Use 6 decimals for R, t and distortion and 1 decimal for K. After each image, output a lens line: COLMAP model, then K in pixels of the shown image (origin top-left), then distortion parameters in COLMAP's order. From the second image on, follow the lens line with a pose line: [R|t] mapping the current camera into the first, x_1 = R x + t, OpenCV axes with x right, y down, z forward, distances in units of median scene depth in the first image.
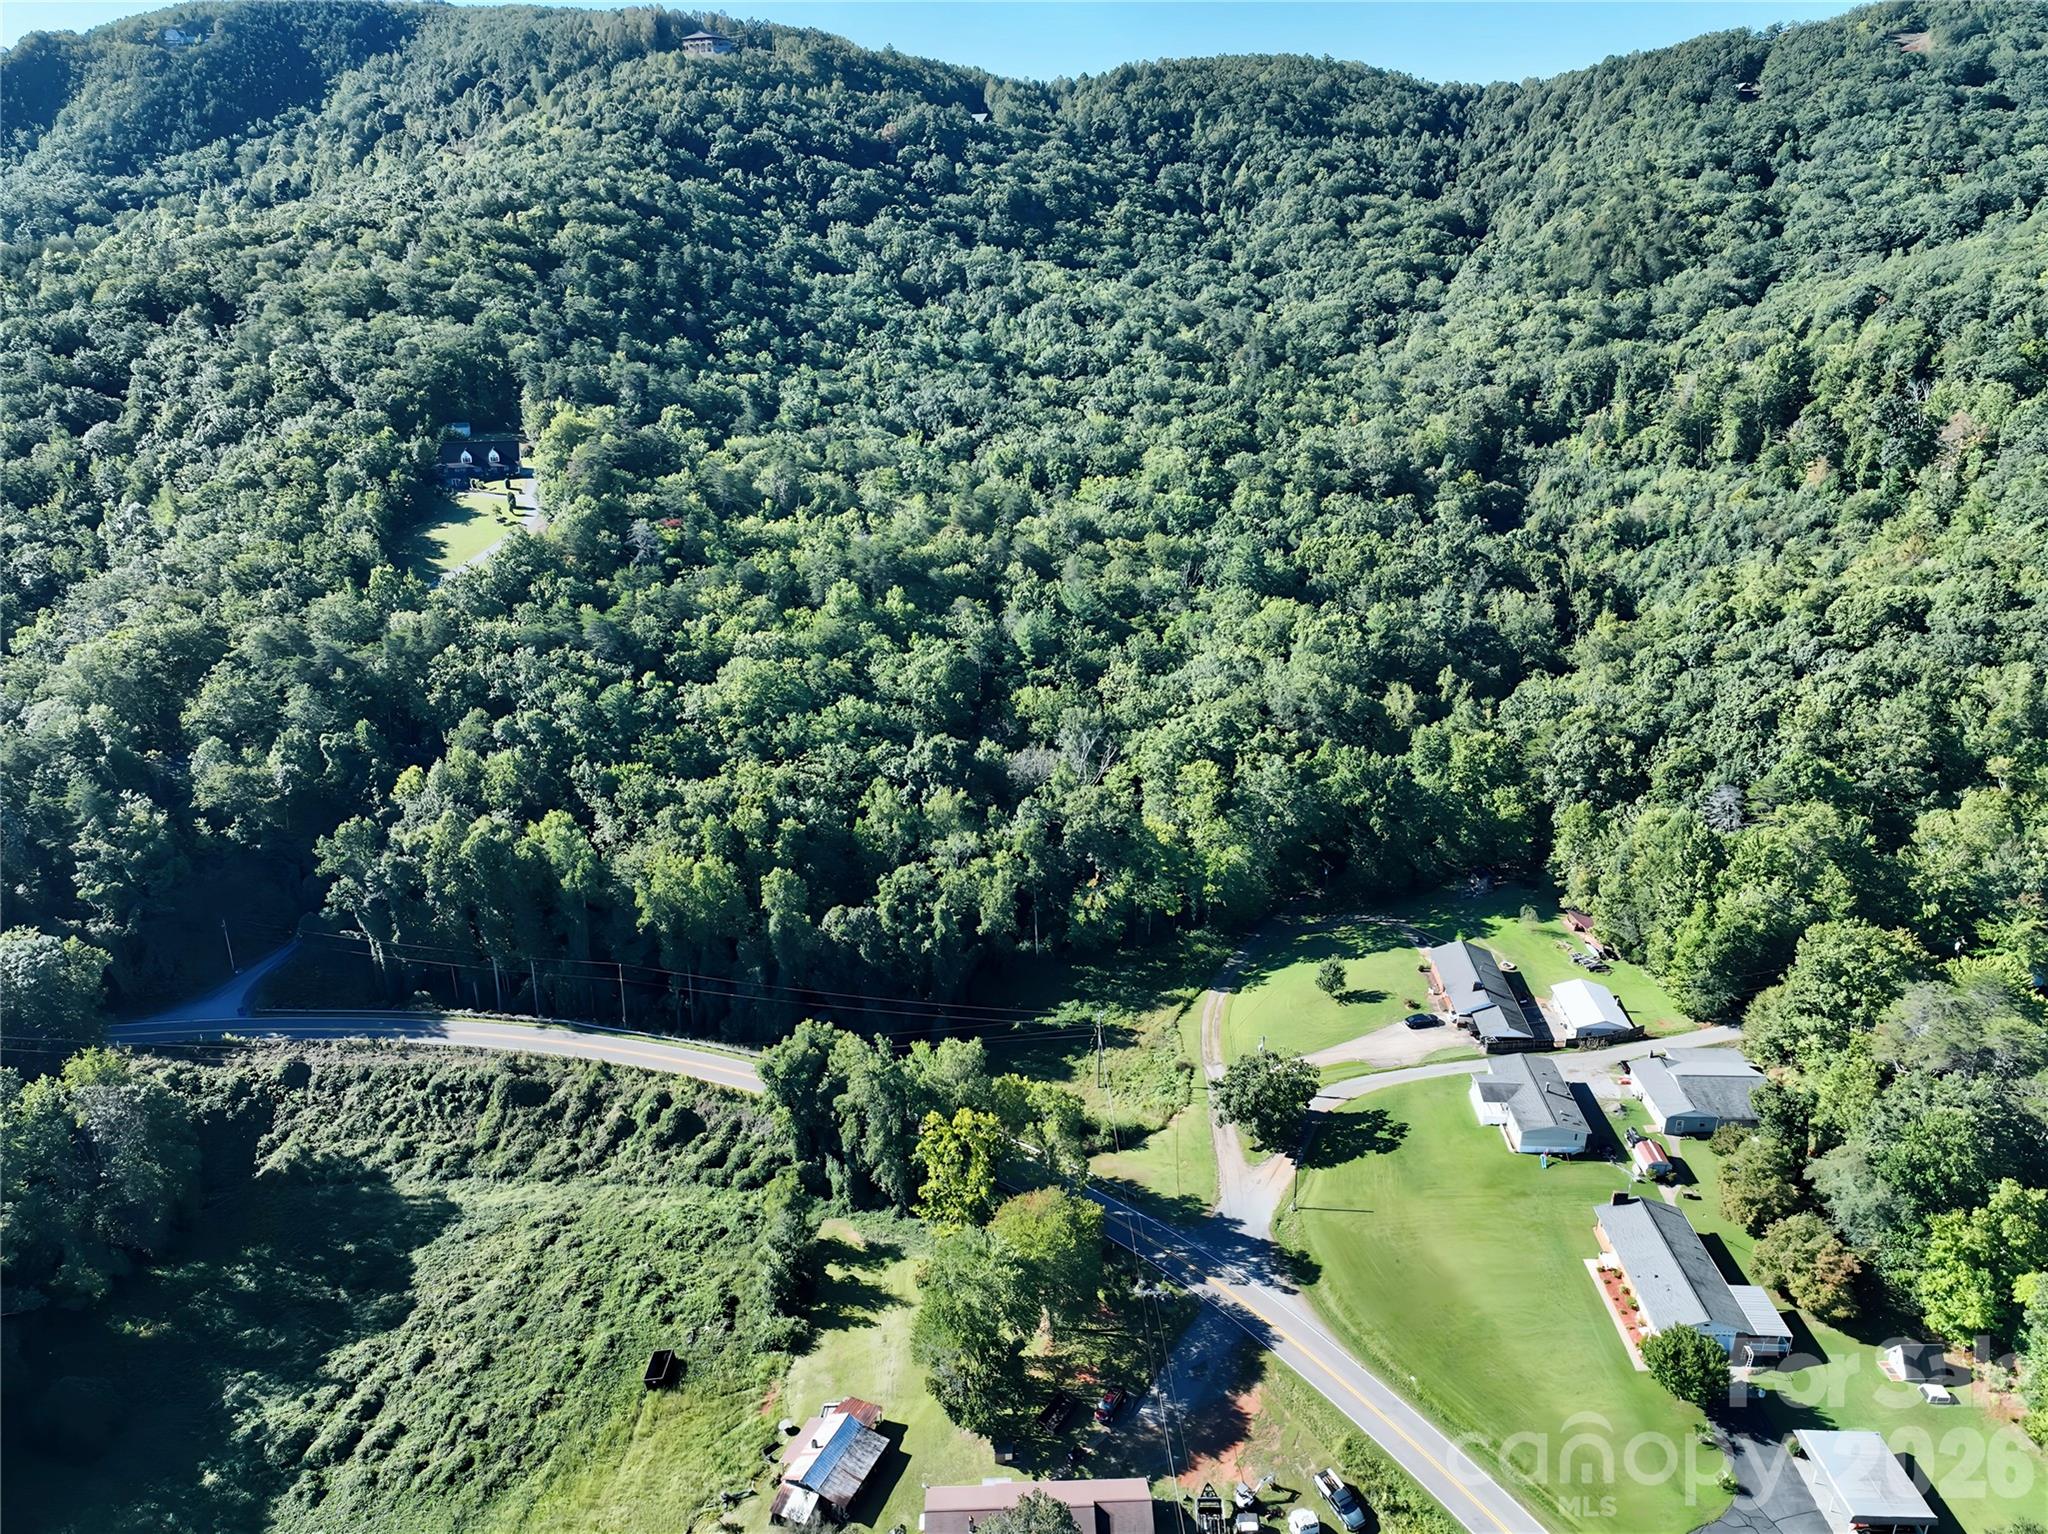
lens RADIAL K [[1445.2, 0, 1030.1], [0, 1445.2, 771.7], [0, 0, 1]] dist [-0.005403, 0.025556]
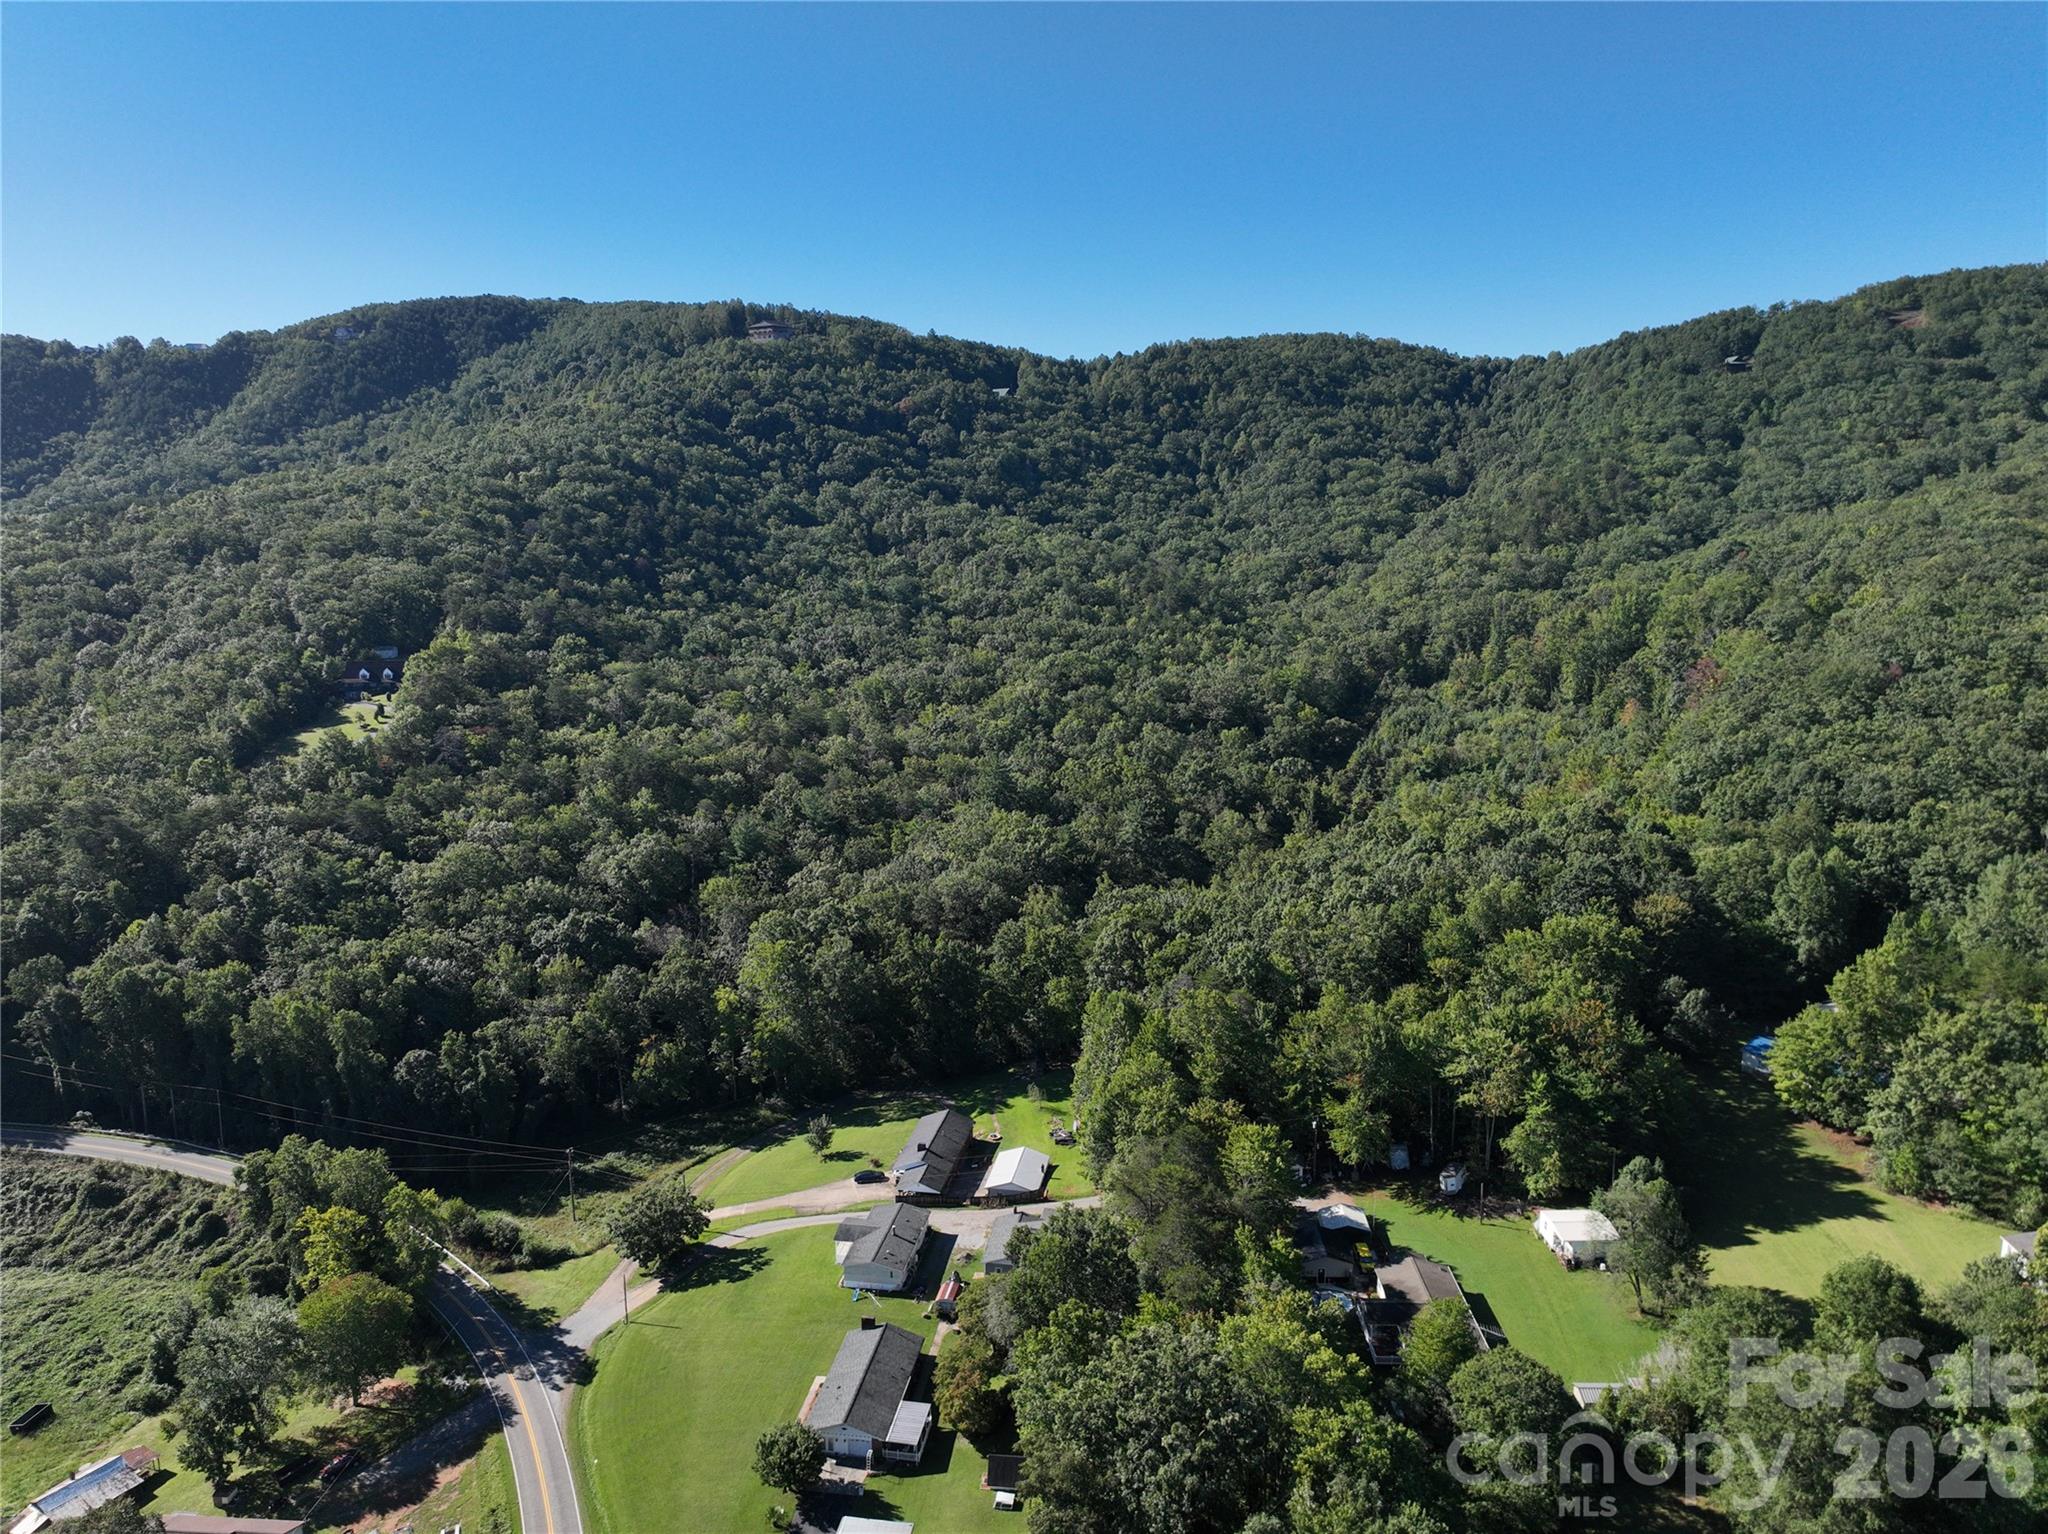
lens RADIAL K [[1454.5, 0, 1017.0], [0, 1454.5, 760.7], [0, 0, 1]] dist [0.007818, 0.007628]
pose [[0.991719, 0.025310, -0.125910, 0.154874], [-0.046911, 0.984035, -0.171681, 0.014329], [0.119554, 0.176165, 0.977073, -0.033369]]
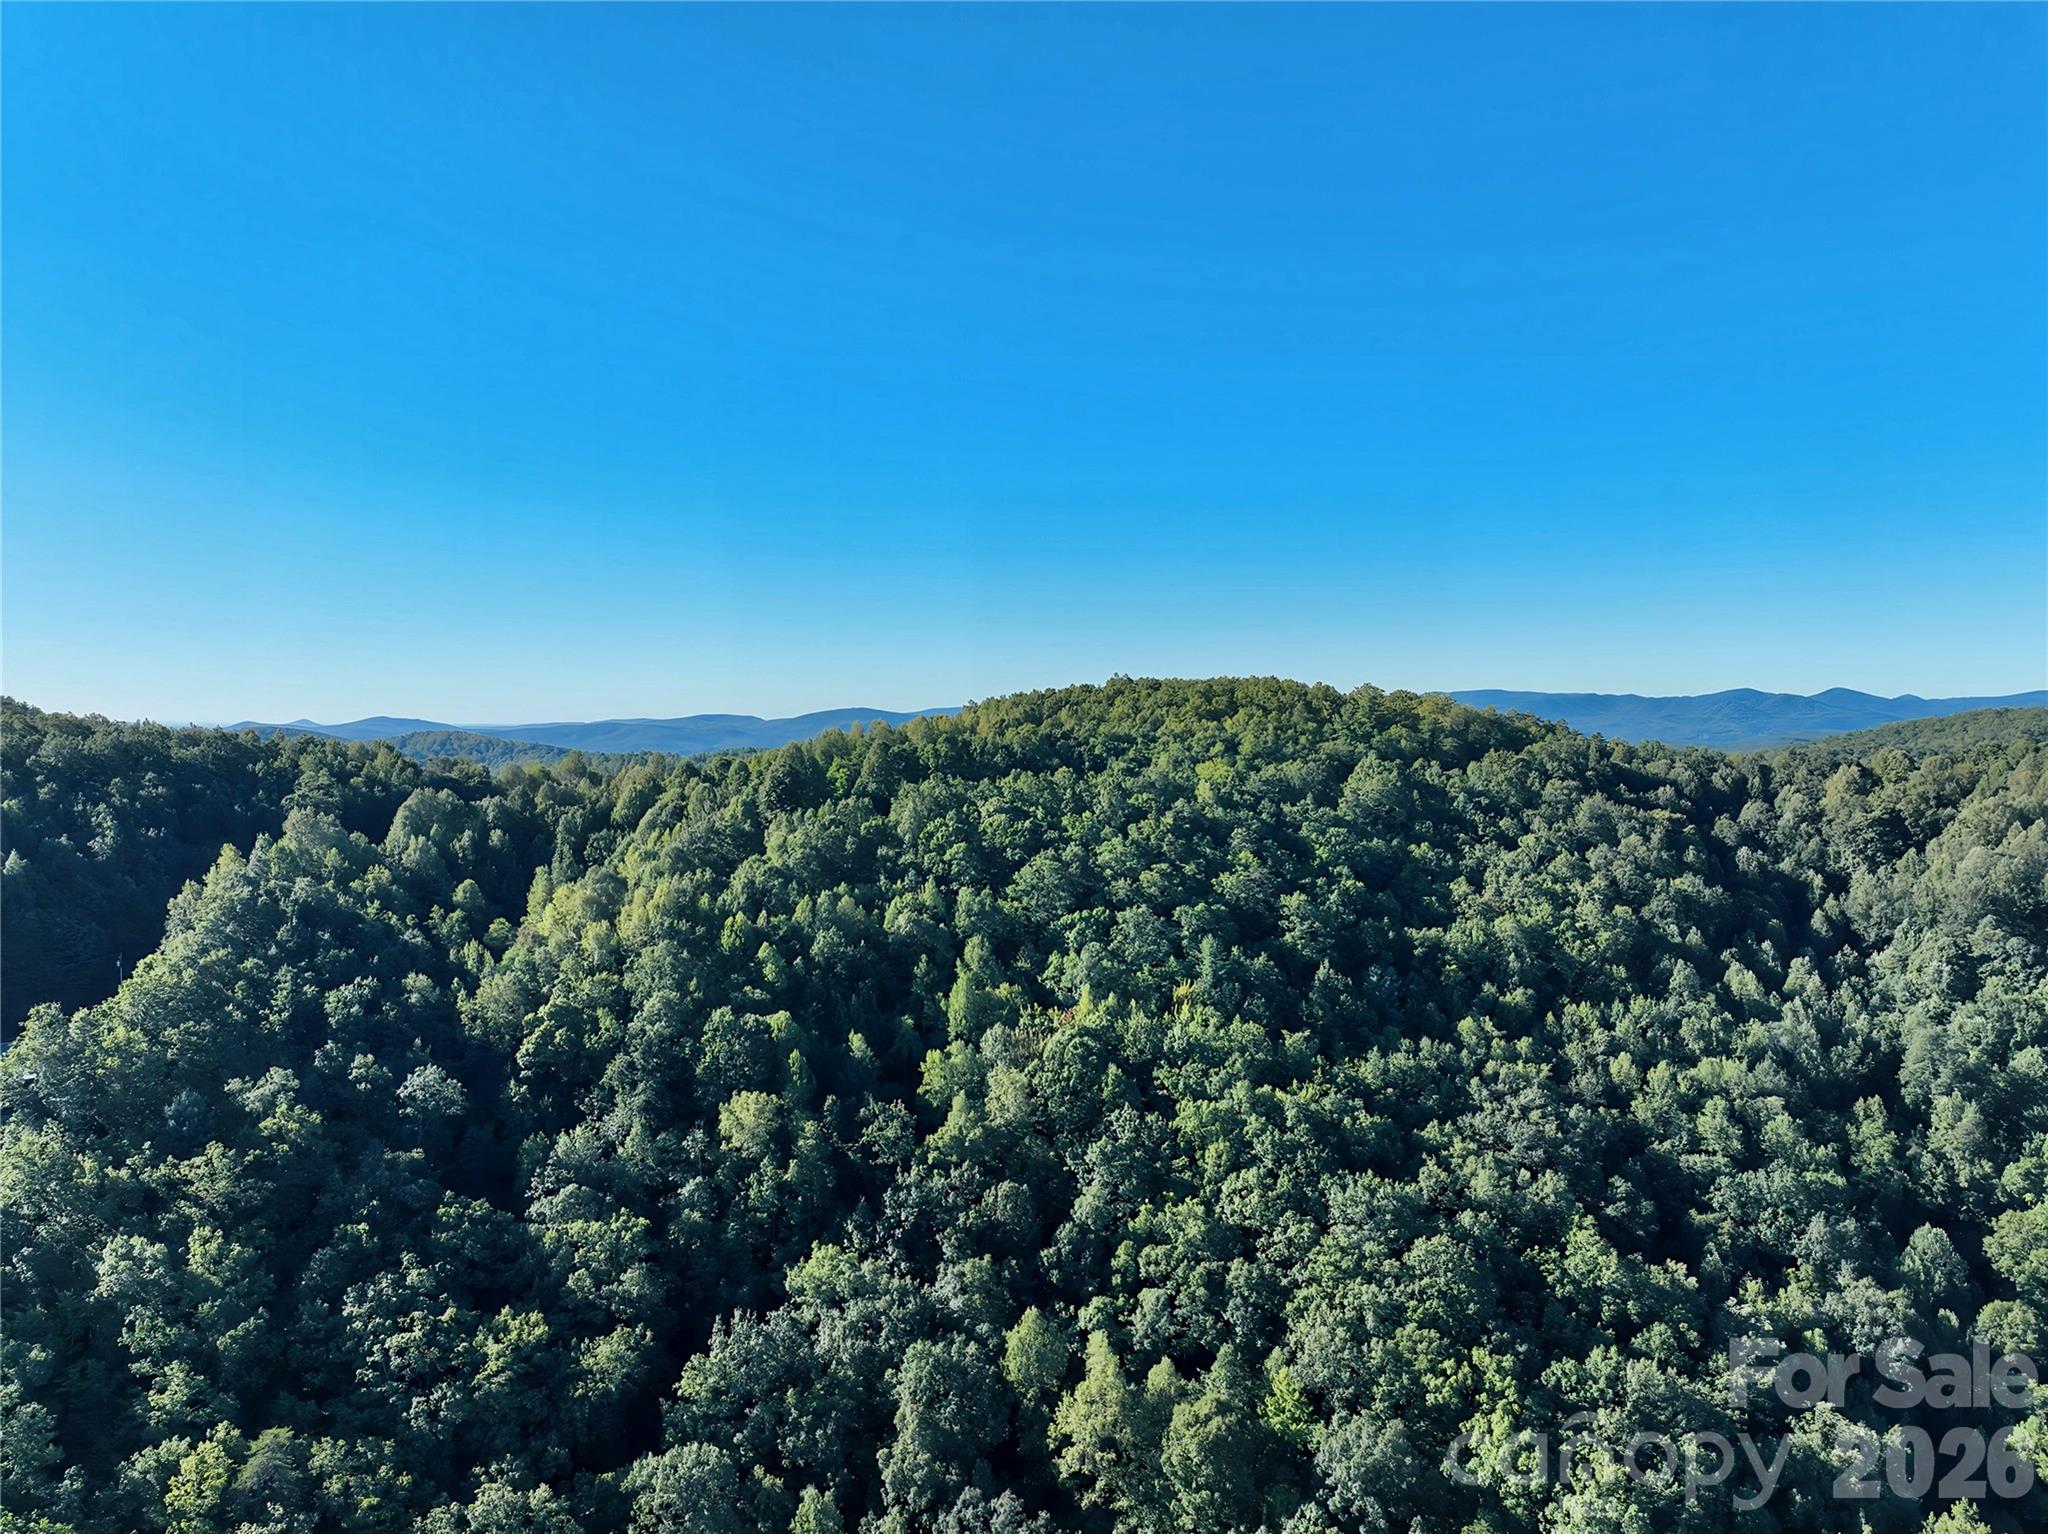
lens RADIAL K [[1445.2, 0, 1024.9], [0, 1445.2, 766.5], [0, 0, 1]] dist [-0.005403, 0.025556]
pose [[0.999907, 0.013492, 0.001733, 0.169183], [-0.012225, 0.947177, -0.320479, -0.539750], [-0.005965, 0.320428, 0.947254, 0.979213]]
